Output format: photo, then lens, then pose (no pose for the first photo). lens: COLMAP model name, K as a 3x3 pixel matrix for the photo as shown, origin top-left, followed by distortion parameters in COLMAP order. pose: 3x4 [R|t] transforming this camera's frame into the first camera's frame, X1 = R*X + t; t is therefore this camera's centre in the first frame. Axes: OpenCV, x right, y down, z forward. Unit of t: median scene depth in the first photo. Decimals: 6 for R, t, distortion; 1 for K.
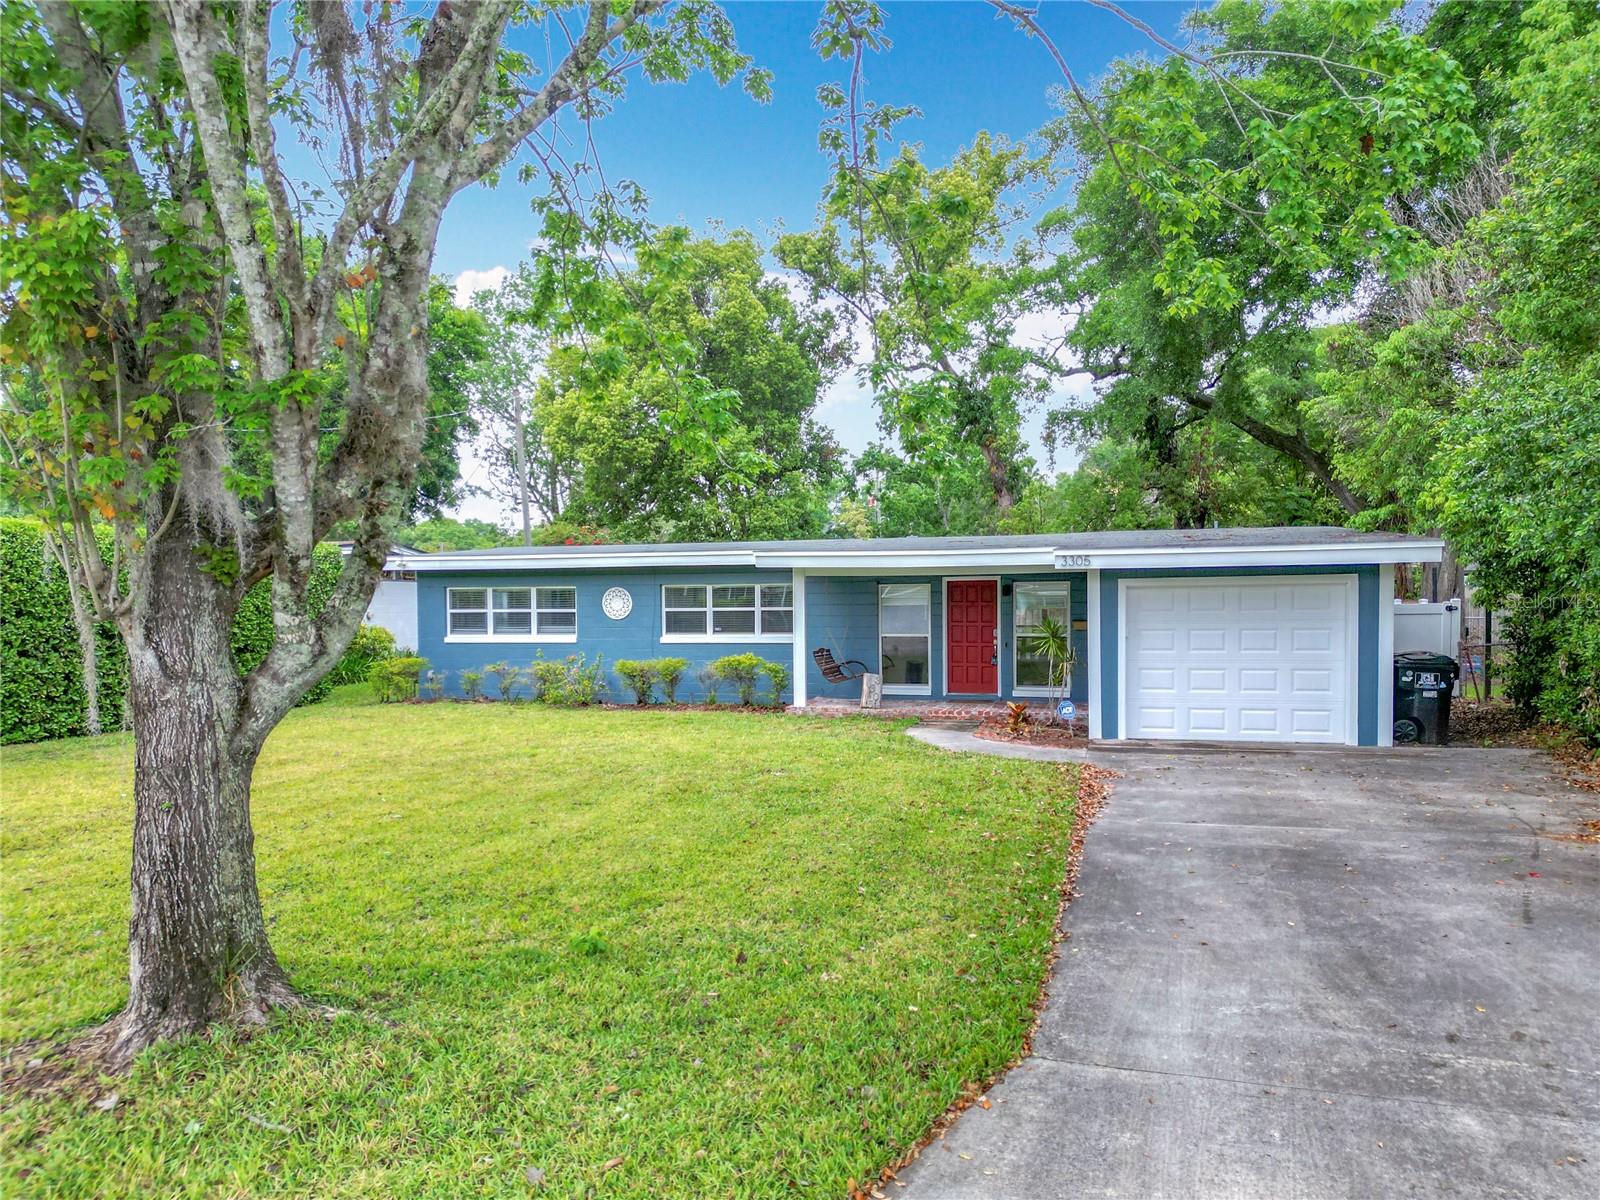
lens RADIAL K [[1133.6, 0, 792.7], [0, 1133.6, 631.0], [0, 0, 1]] dist [0.094770, -0.088543]
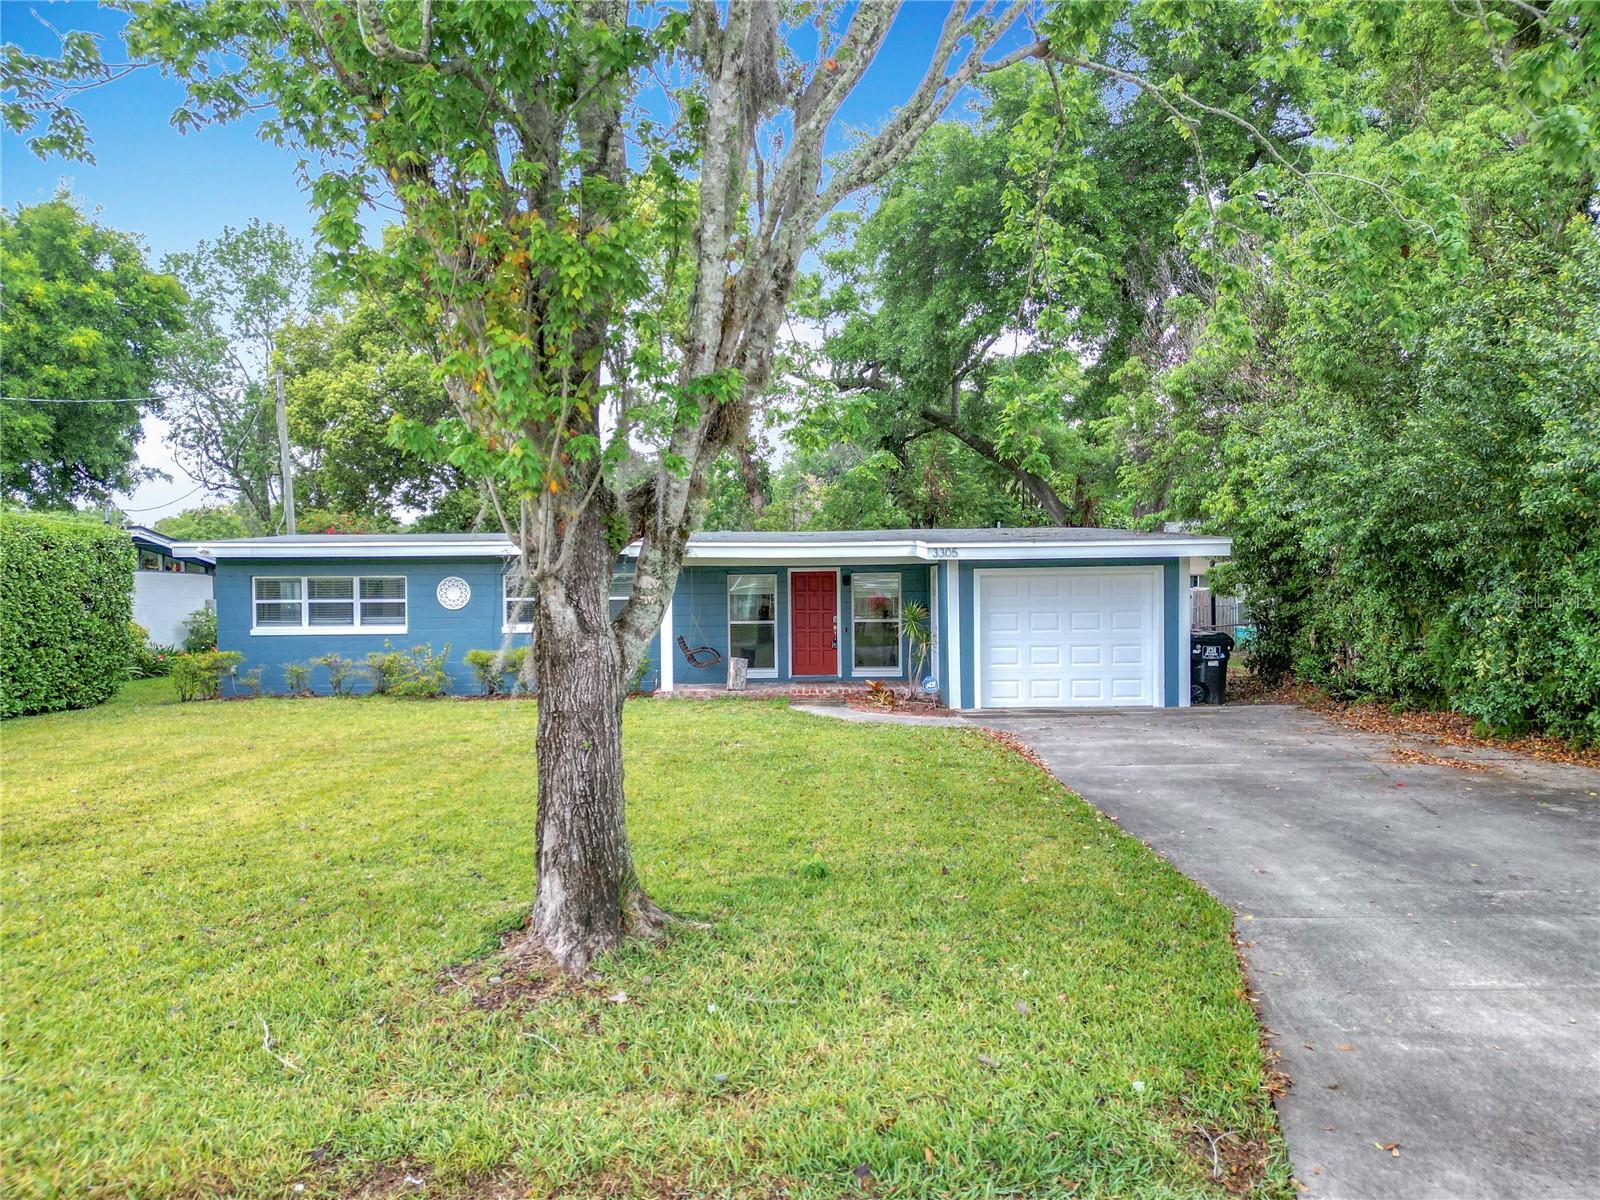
lens RADIAL K [[1130.5, 0, 799.0], [0, 1130.5, 616.5], [0, 0, 1]] dist [0.092107, -0.089734]
pose [[0.958359, -0.006185, 0.285498, -0.162700], [0.009528, 0.999901, -0.010322, 0.009697], [-0.285406, 0.012612, 0.958324, -0.028840]]
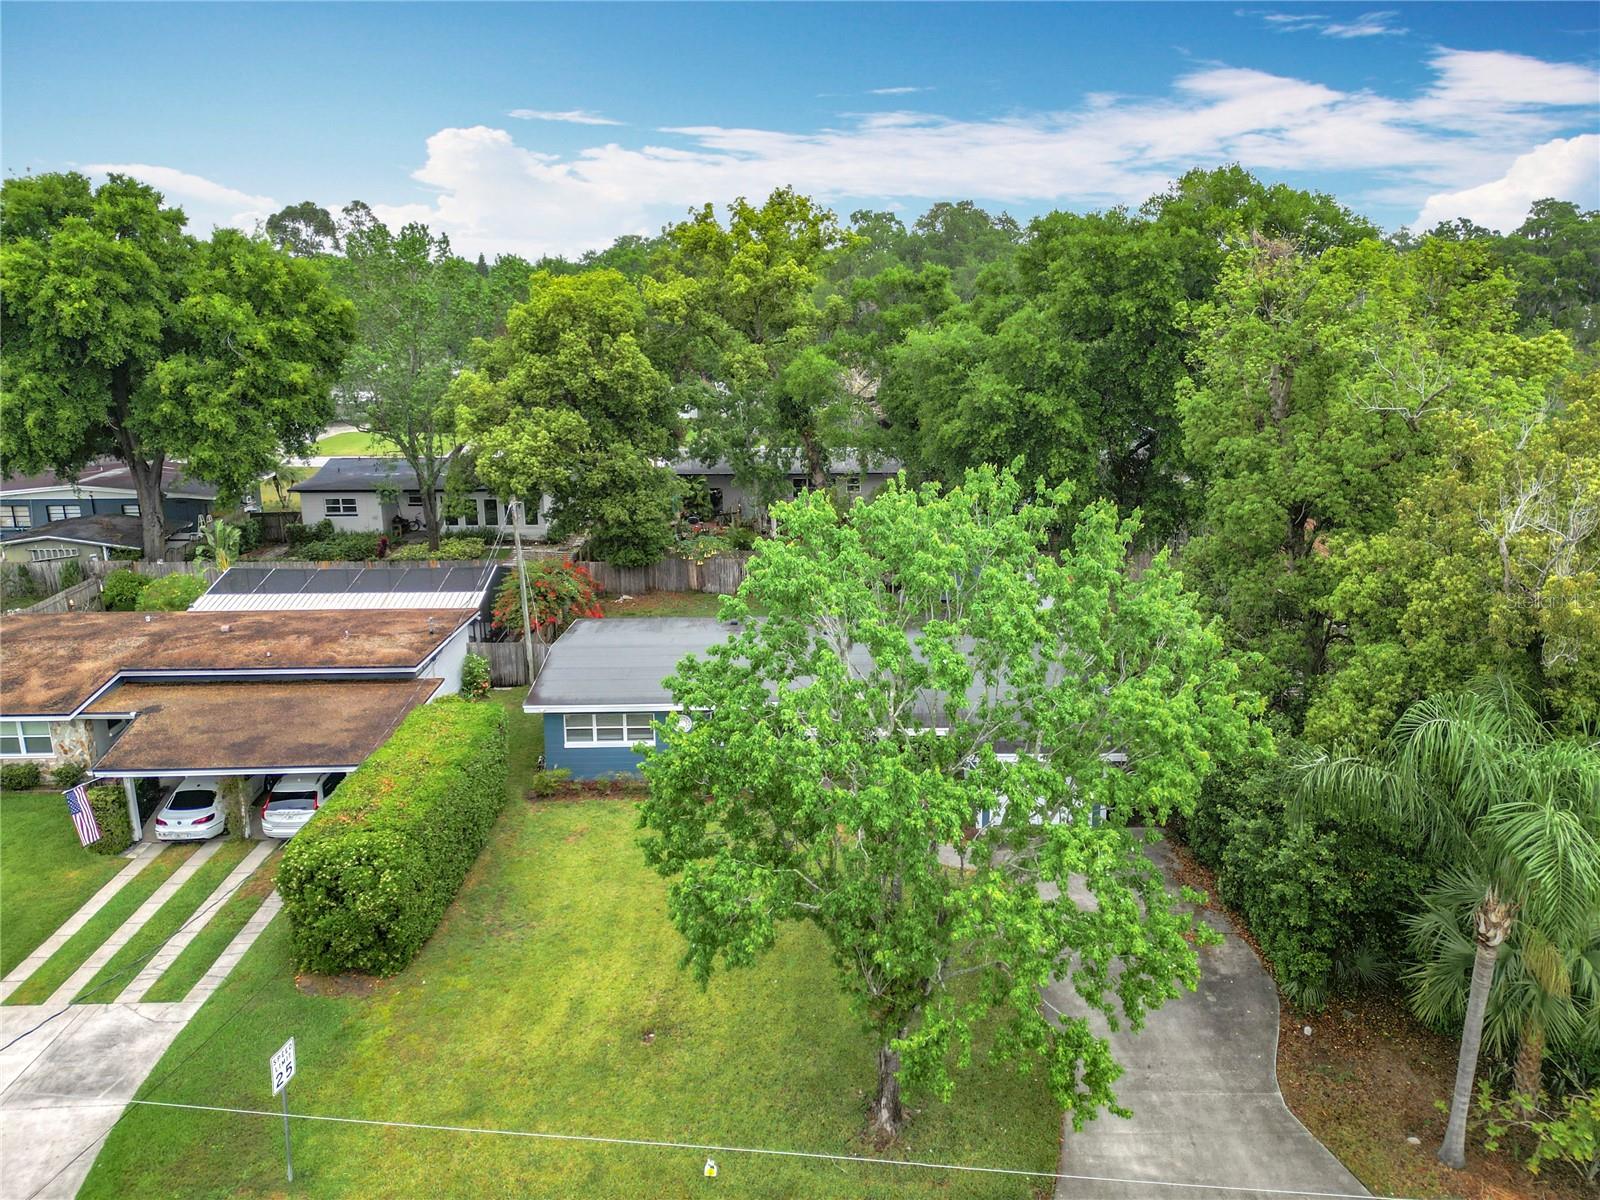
lens RADIAL K [[1179.2, 0, 800.4], [0, 1179.2, 587.4], [0, 0, 1]] dist [0.100276, -0.076947]
pose [[0.957015, -0.070099, 0.281439, -0.500743], [0.003222, 0.972863, 0.231358, -0.669750], [-0.290019, -0.220506, 0.931271, -0.666737]]
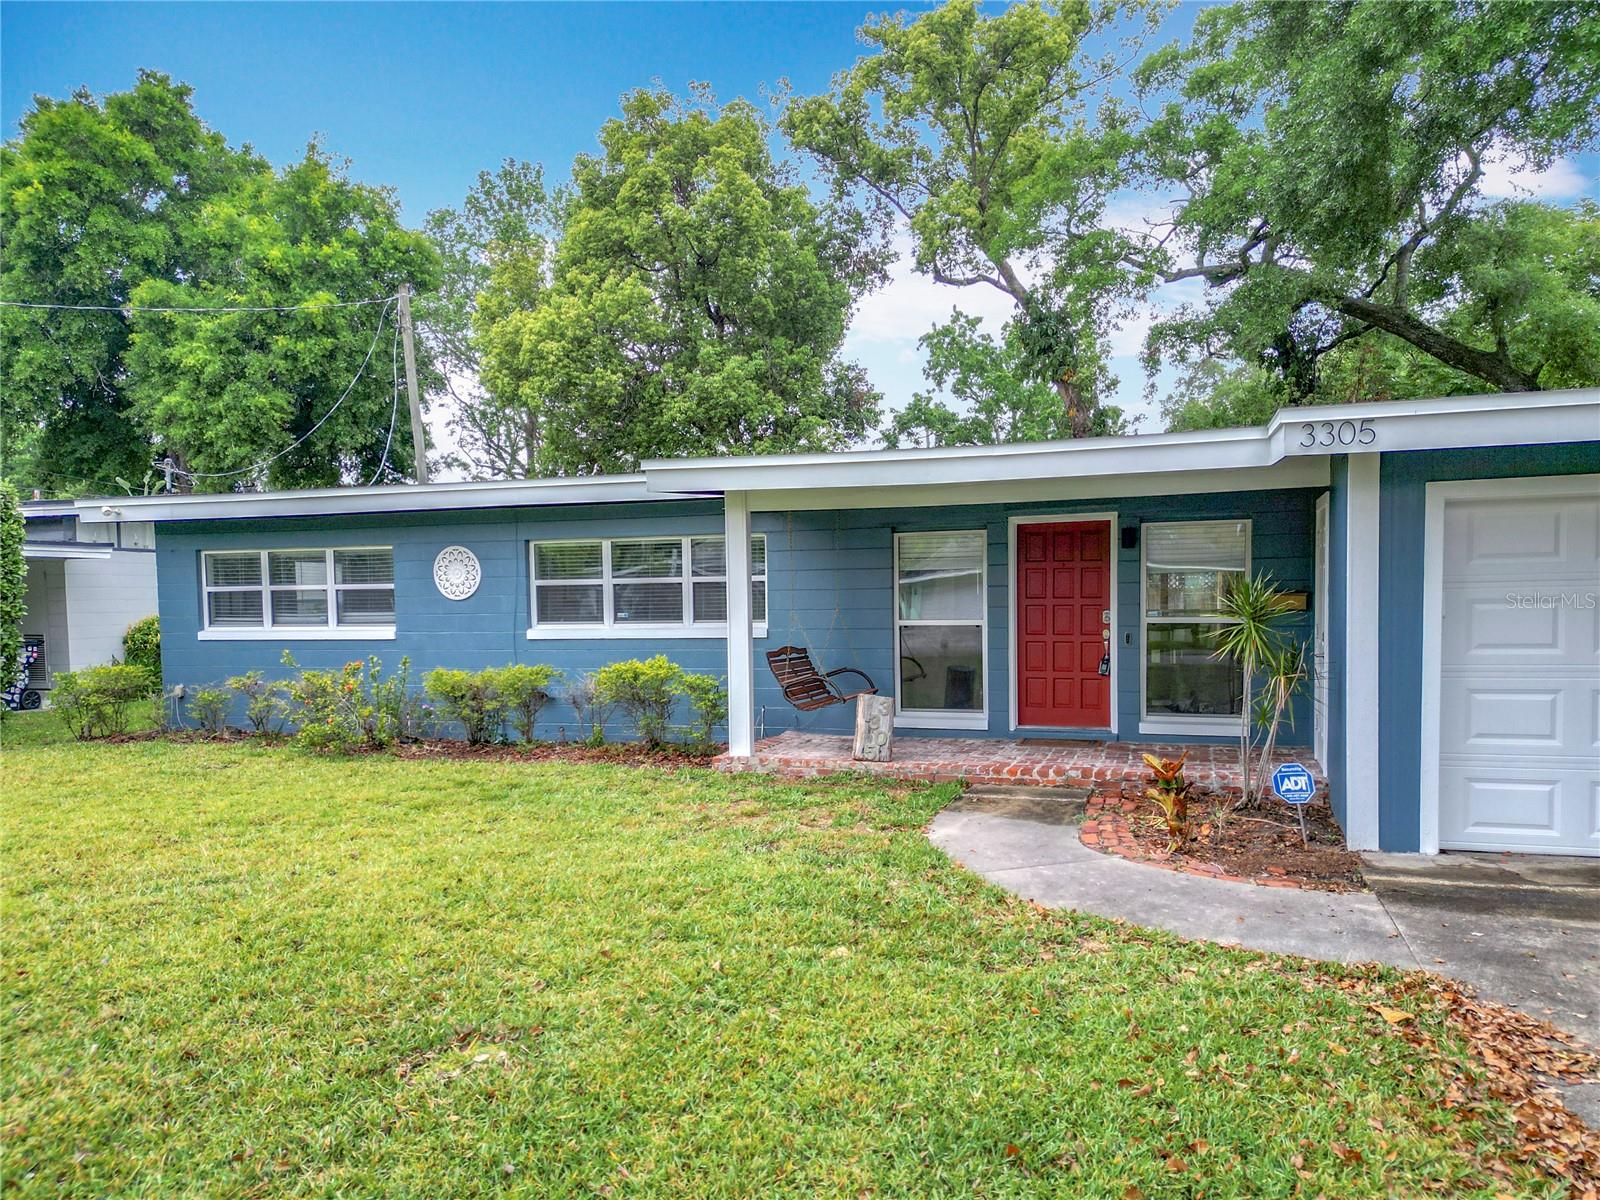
lens RADIAL K [[1165.4, 0, 792.5], [0, 1165.4, 649.4], [0, 0, 1]] dist [0.101532, -0.097902]
pose [[0.998824, -0.004958, -0.048223, 0.054346], [0.005793, 0.999835, 0.017195, 0.006614], [0.048130, -0.017454, 0.998689, 0.425274]]
